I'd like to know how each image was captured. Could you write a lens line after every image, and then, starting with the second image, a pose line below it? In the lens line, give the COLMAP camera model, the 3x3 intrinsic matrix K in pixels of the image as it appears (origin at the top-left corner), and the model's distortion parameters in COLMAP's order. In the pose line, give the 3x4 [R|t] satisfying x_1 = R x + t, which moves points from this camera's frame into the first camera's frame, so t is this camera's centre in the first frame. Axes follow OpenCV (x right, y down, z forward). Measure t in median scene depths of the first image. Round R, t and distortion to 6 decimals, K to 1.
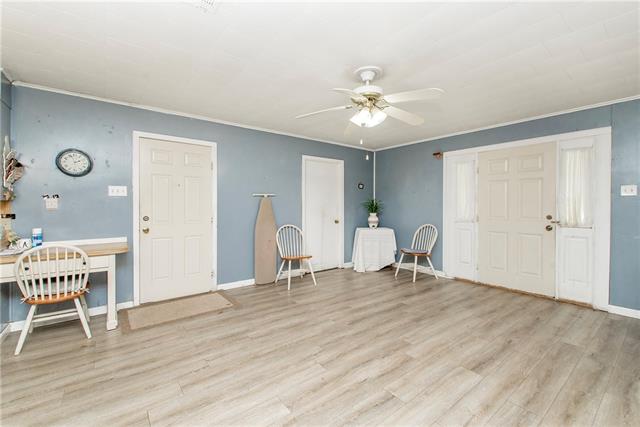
lens RADIAL K [[279.7, 0, 320.3], [0, 279.7, 207.8], [0, 0, 1]] dist [-0.000444, -0.000414]
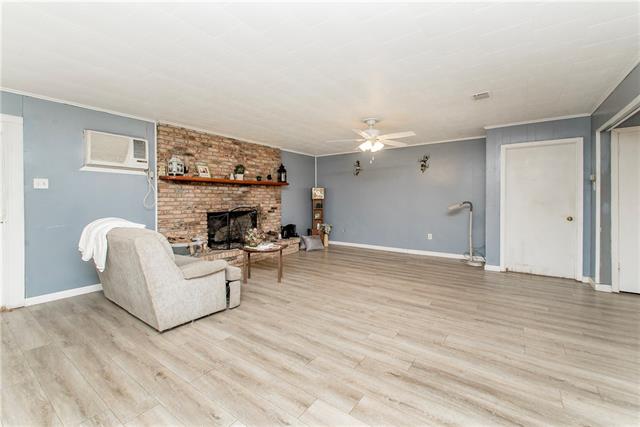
lens RADIAL K [[270.1, 0, 320.2], [0, 270.1, 199.6], [0, 0, 1]] dist [0.000232, -0.000432]
pose [[-0.282563, 0.000509, 0.959248, -0.172451], [0.007141, 0.999973, 0.001573, 0.004391], [-0.959222, 0.007294, -0.282559, 0.275043]]
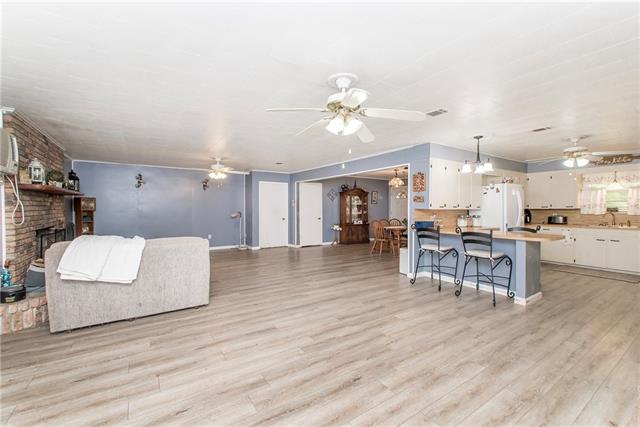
lens RADIAL K [[273.4, 0, 312.1], [0, 273.4, 214.5], [0, 0, 1]] dist [0.001729, 0.000219]
pose [[-0.995233, -0.000418, 0.097528, 0.143508], [0.002415, 0.999579, 0.028919, -0.023876], [-0.097499, 0.029017, -0.994813, 1.528024]]
